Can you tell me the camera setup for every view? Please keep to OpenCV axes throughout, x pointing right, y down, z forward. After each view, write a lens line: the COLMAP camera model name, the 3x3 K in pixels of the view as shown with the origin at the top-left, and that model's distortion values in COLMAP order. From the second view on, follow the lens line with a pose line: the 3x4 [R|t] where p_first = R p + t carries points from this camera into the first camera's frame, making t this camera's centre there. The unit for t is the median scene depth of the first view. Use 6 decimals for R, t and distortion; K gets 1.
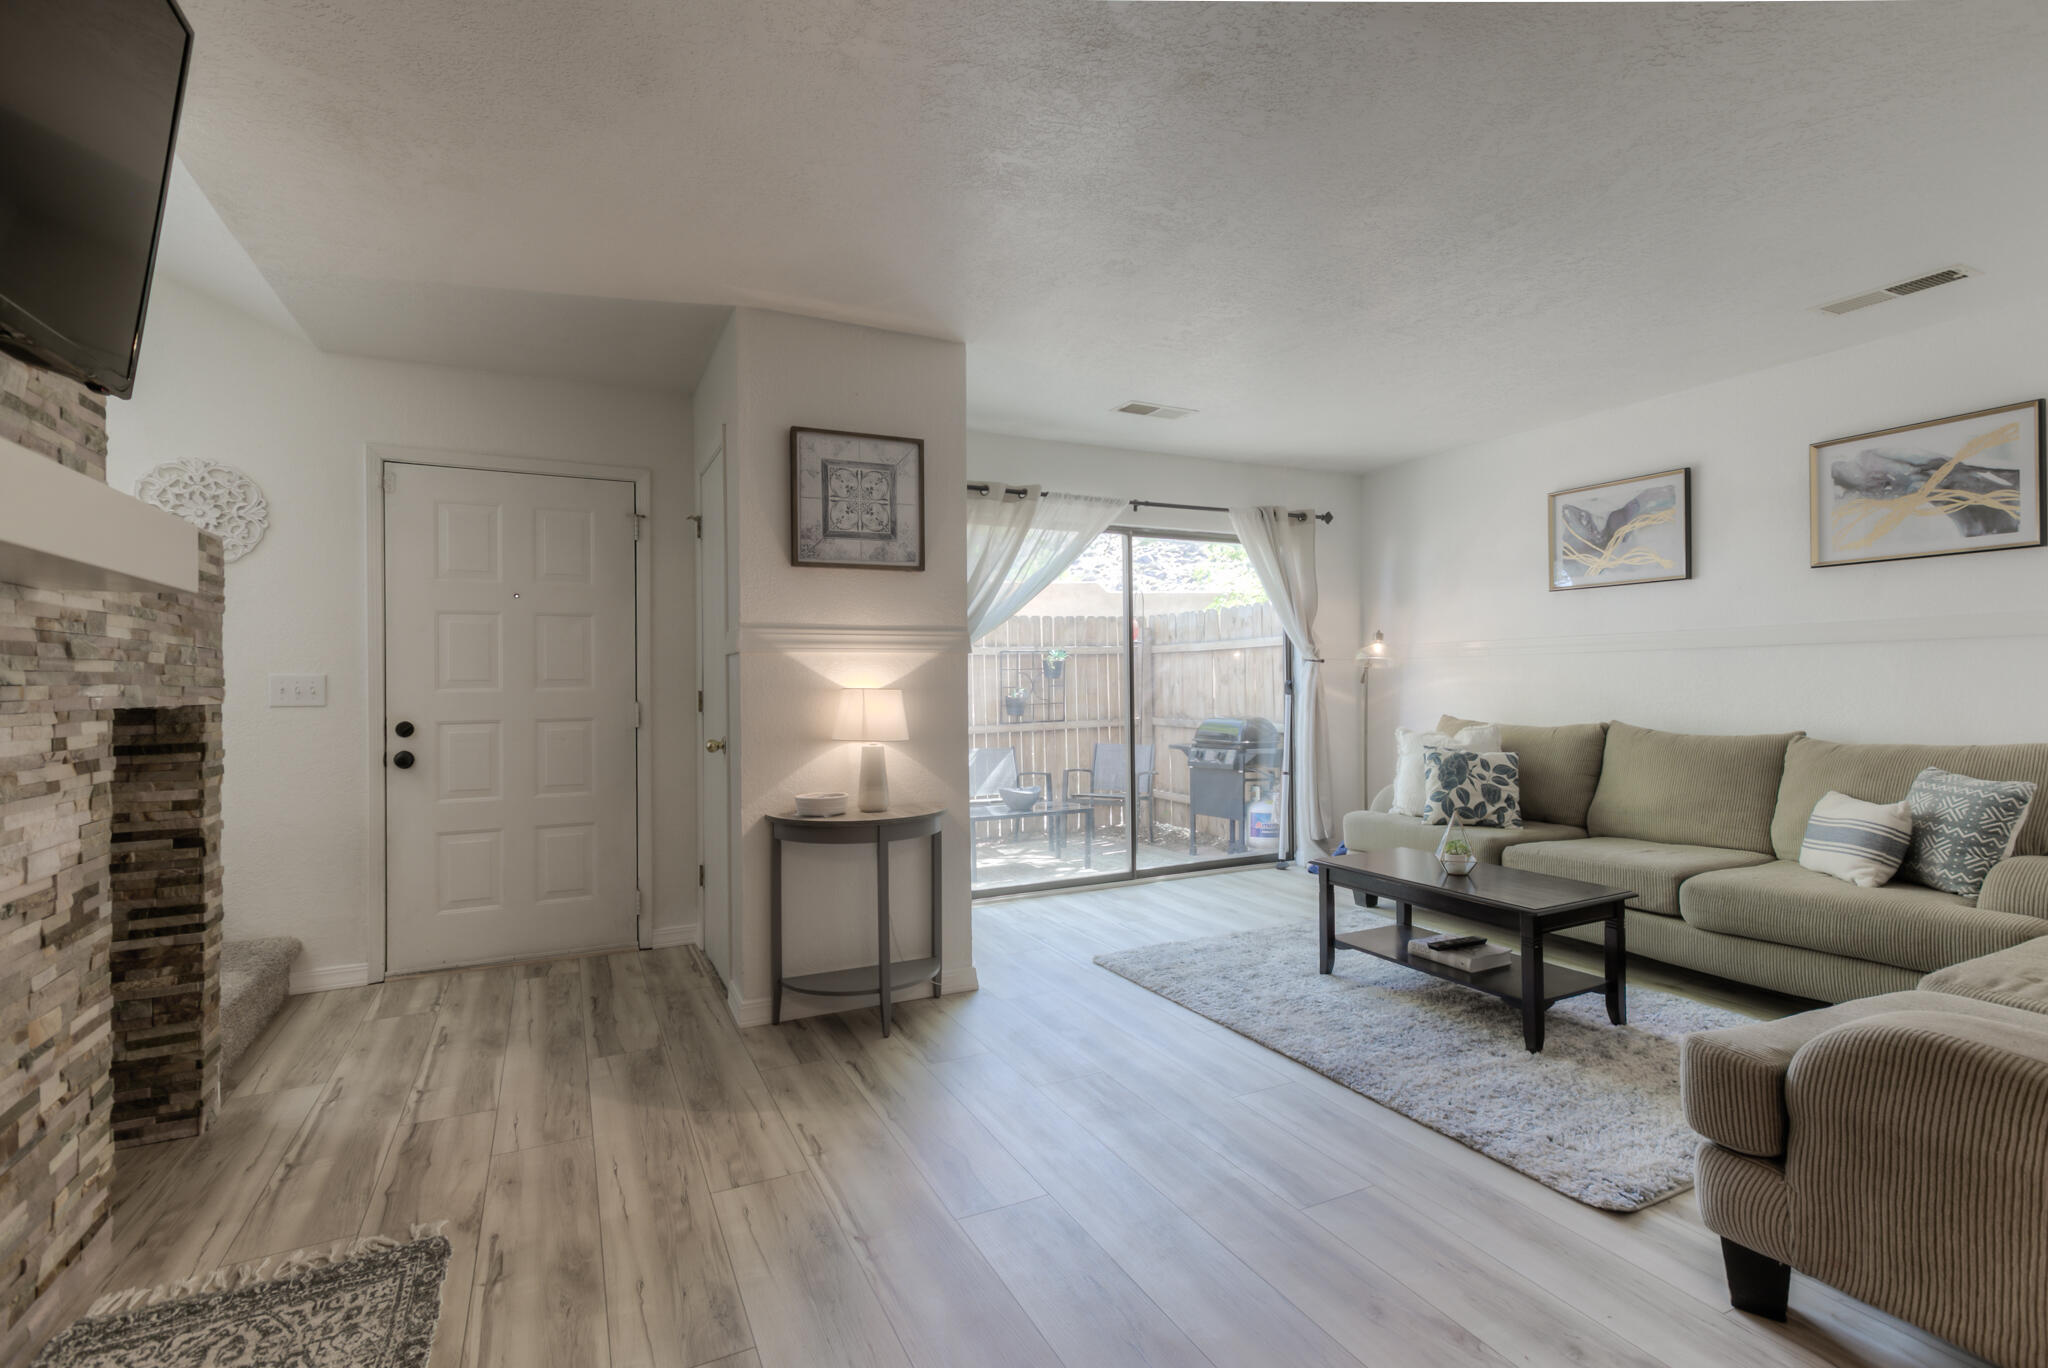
lens RADIAL K [[939.8, 0, 1025.0], [0, 939.8, 676.7], [0, 0, 1]] dist [0.002458, 0.004948]
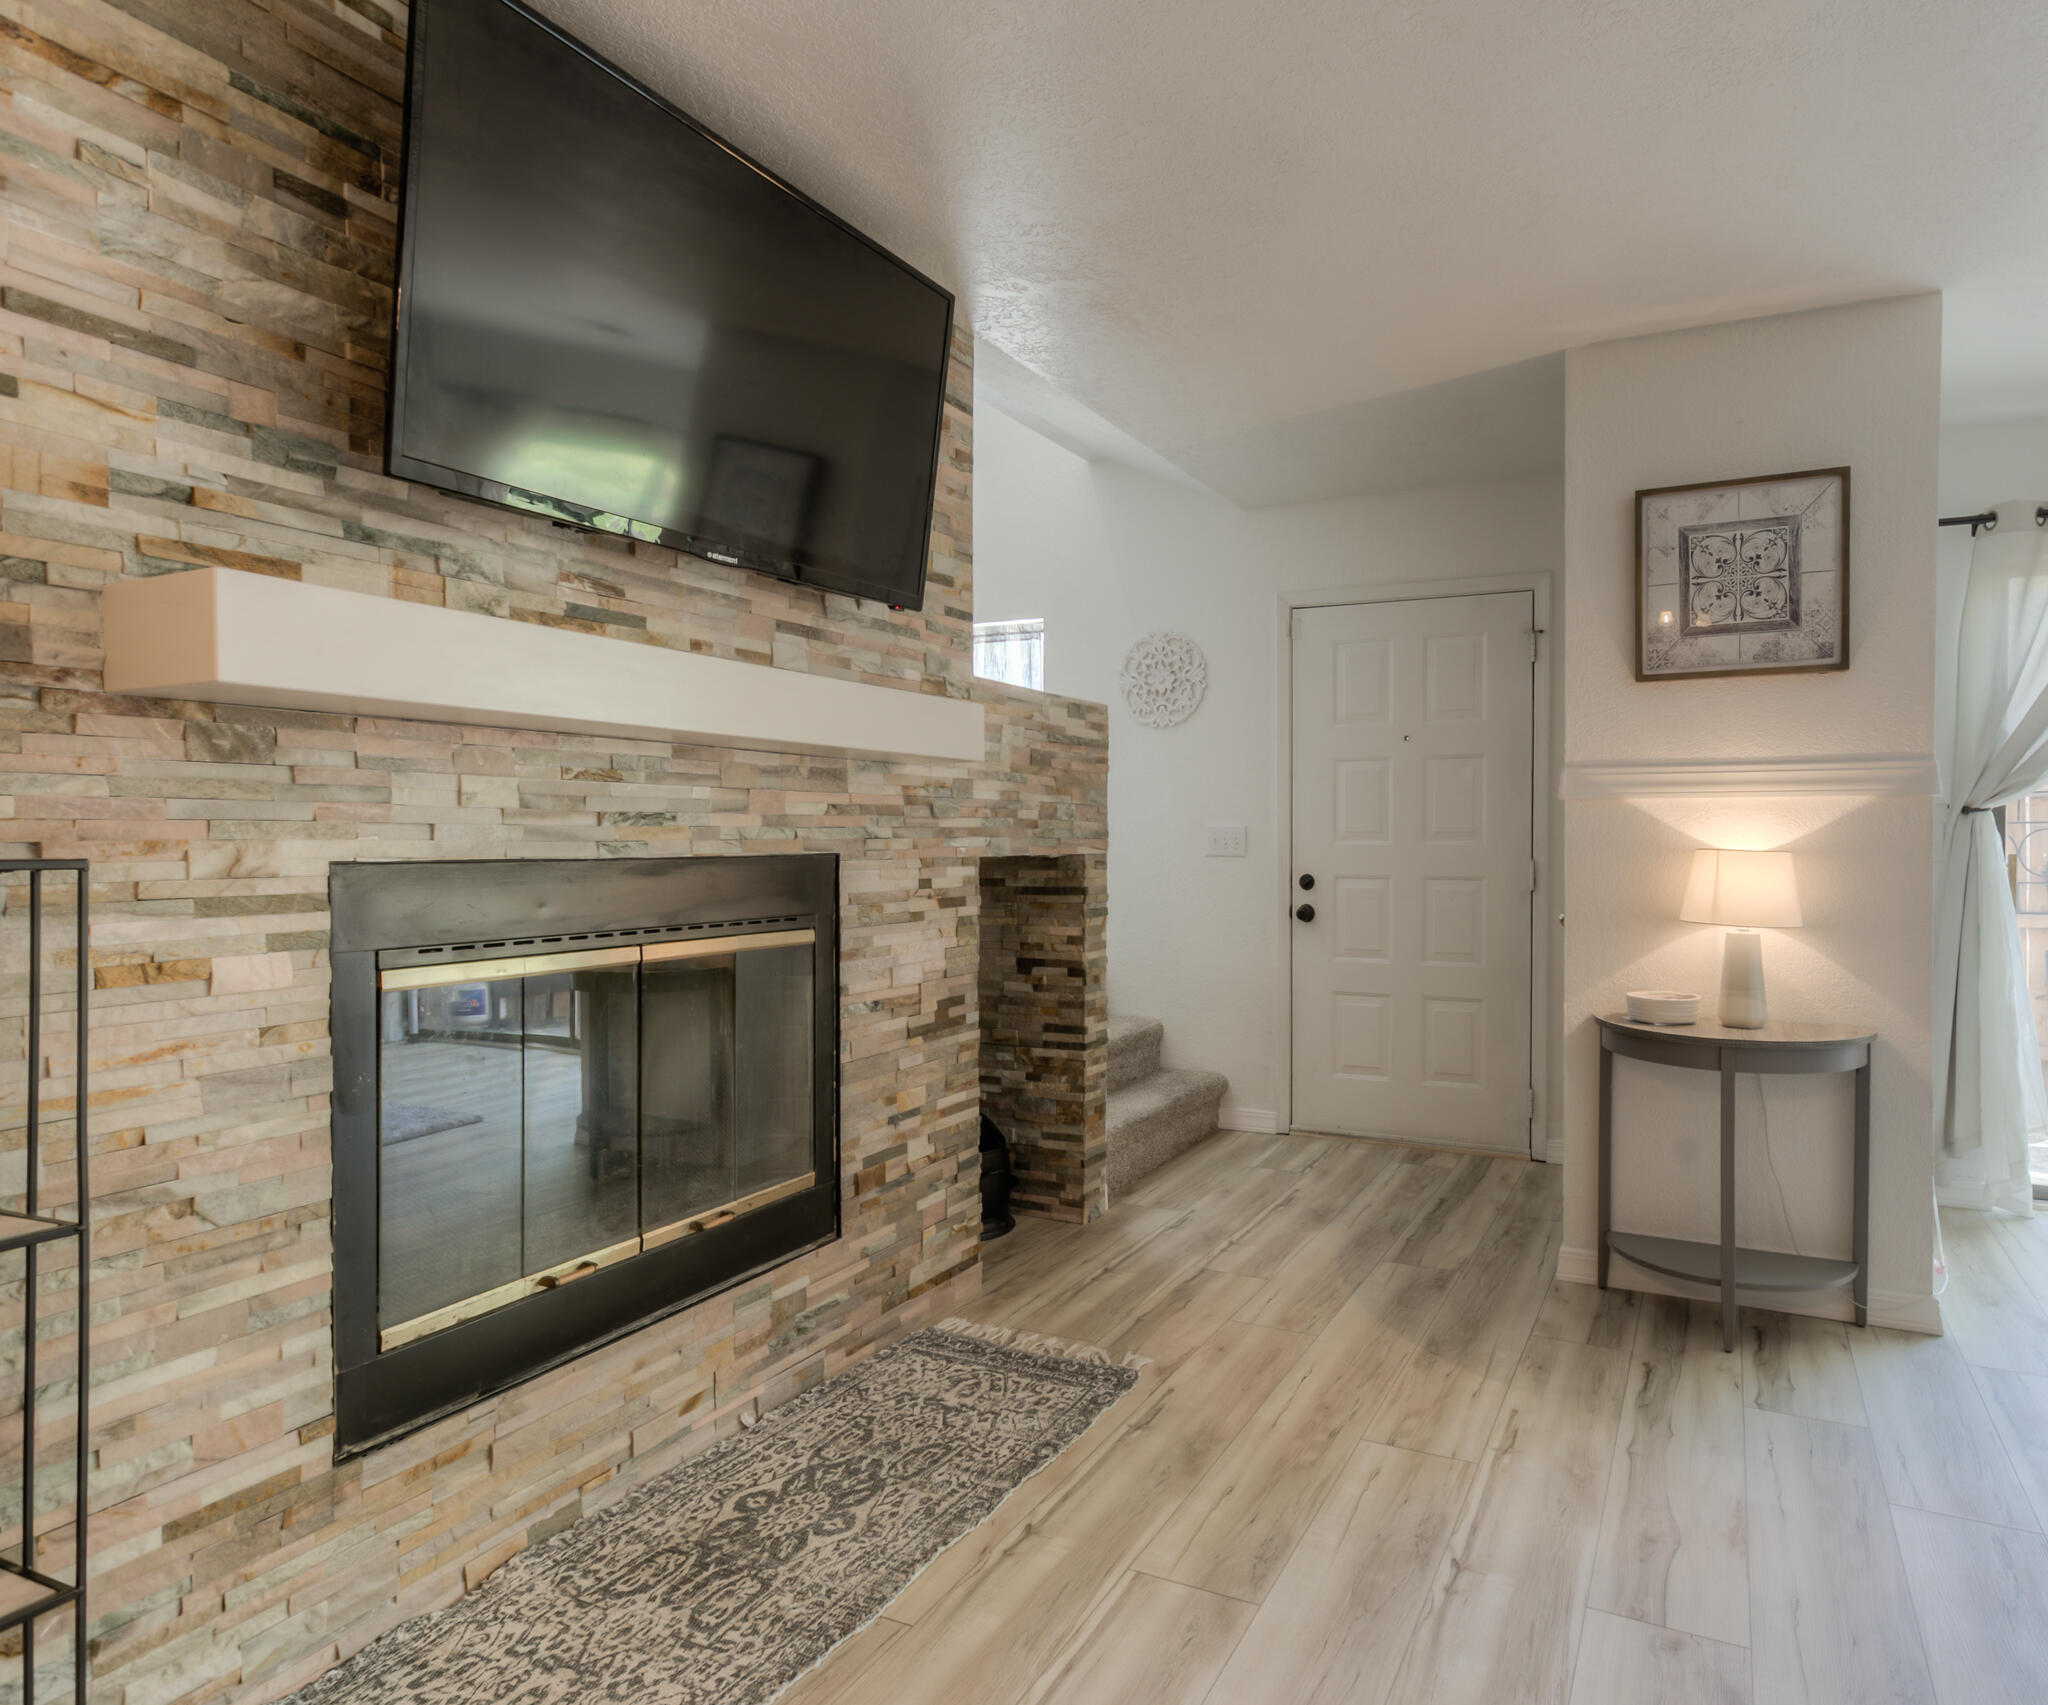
lens RADIAL K [[1211.4, 0, 1203.4], [0, 1211.4, 856.9], [0, 0, 1]] dist [-0.003822, 0.012355]
pose [[0.642250, 0.023663, -0.766130, 0.356708], [-0.001751, 0.999566, 0.029406, -0.010406], [0.766493, -0.017544, 0.642013, 0.170462]]
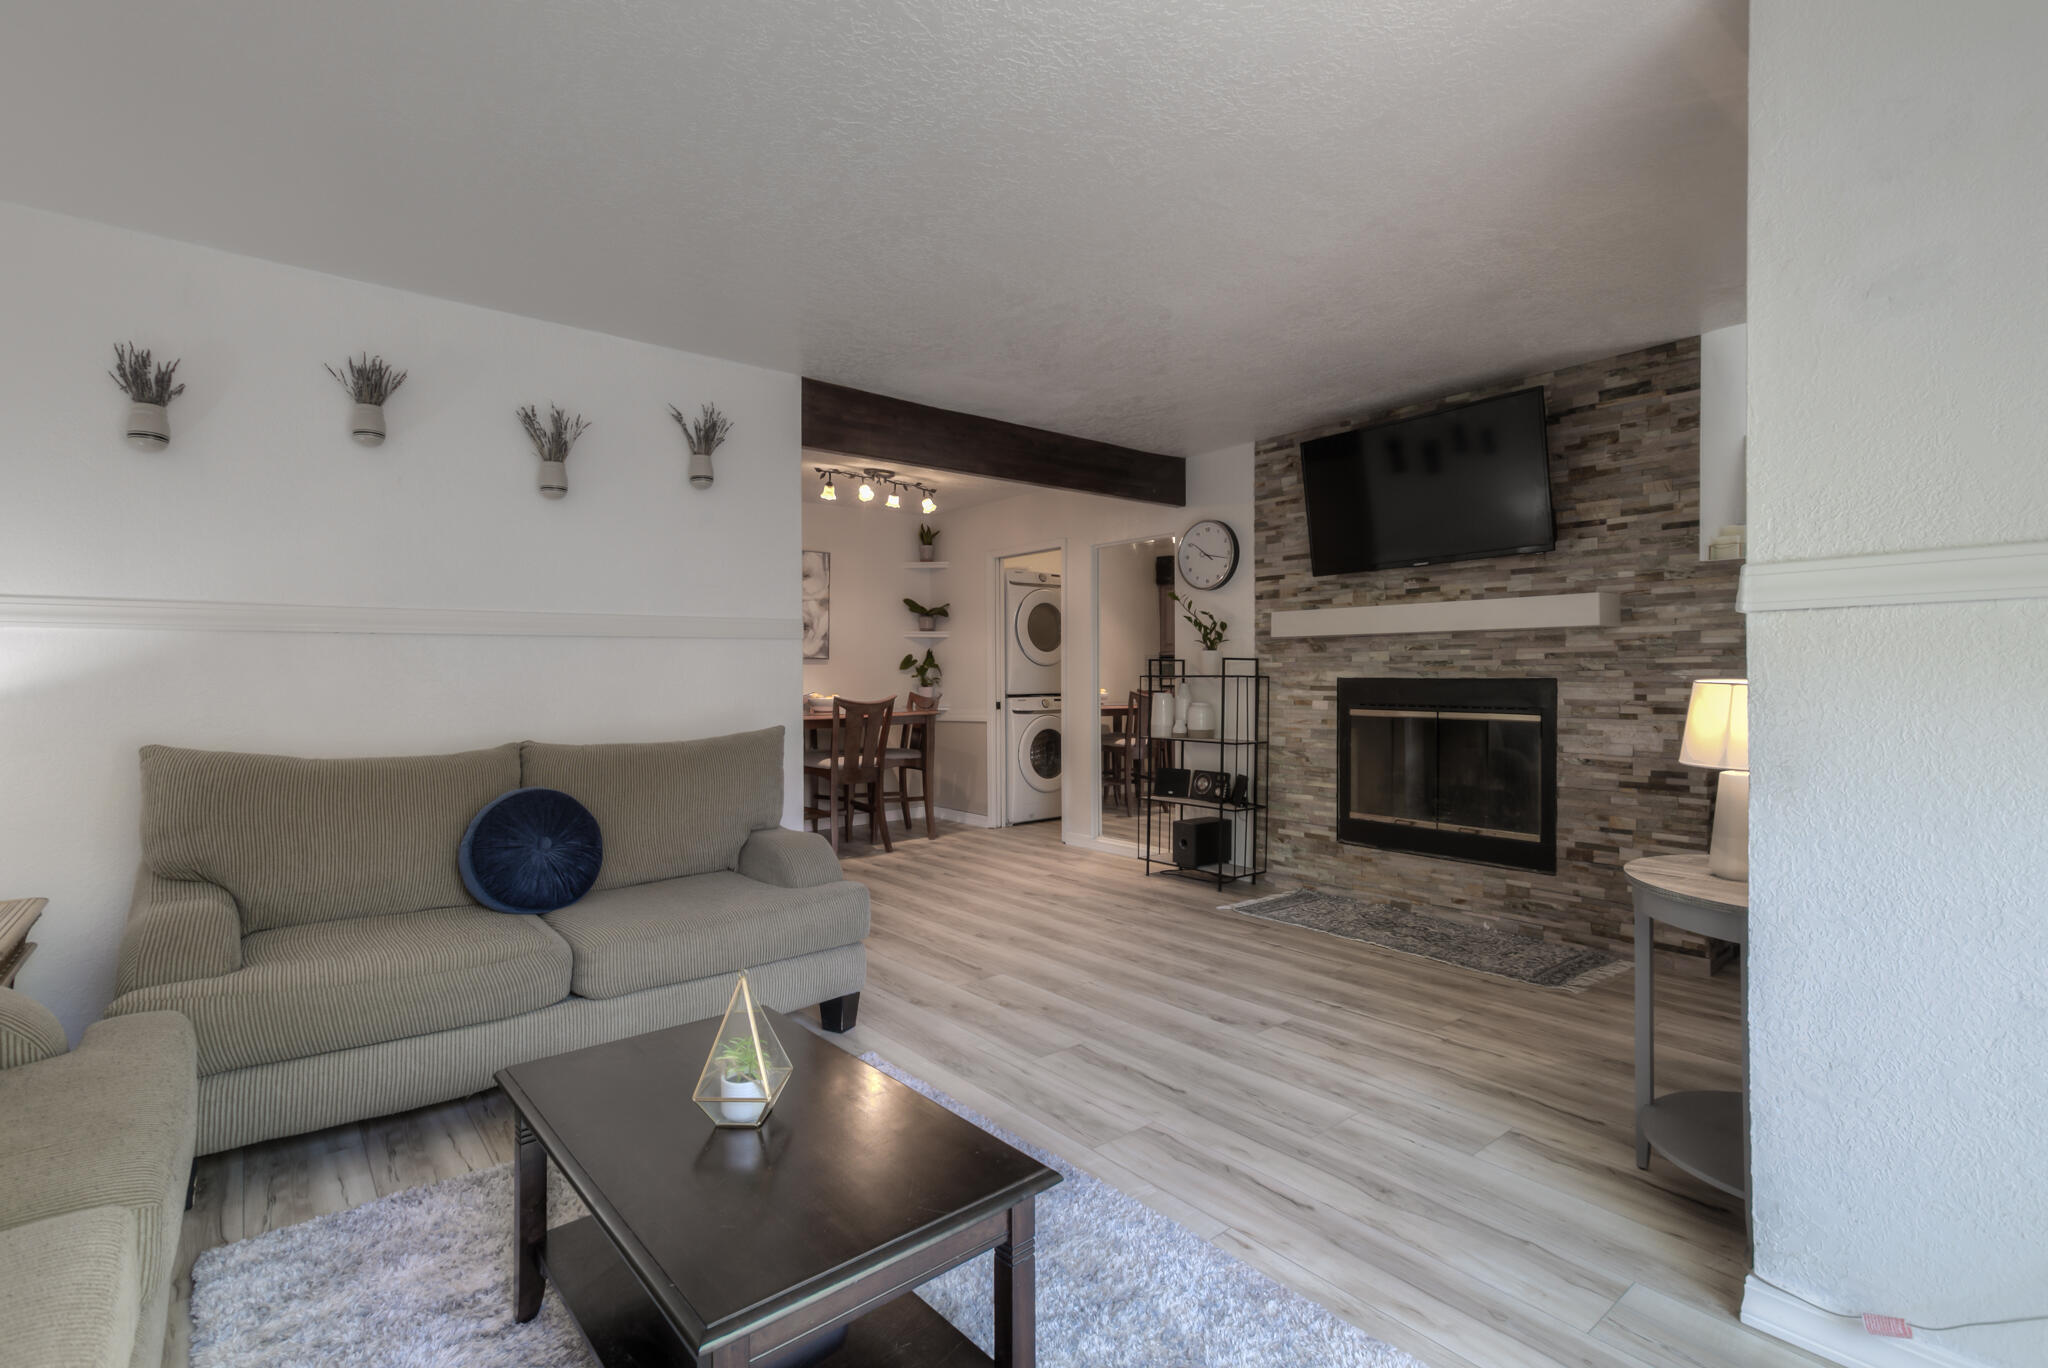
lens RADIAL K [[939.2, 0, 1018.9], [0, 939.2, 681.8], [0, 0, 1]] dist [-0.002727, 0.009487]
pose [[-0.976241, 0.016306, -0.216072, 0.589460], [0.015650, 0.999866, 0.004748, 0.002901], [0.216120, 0.001254, -0.976366, 2.027991]]
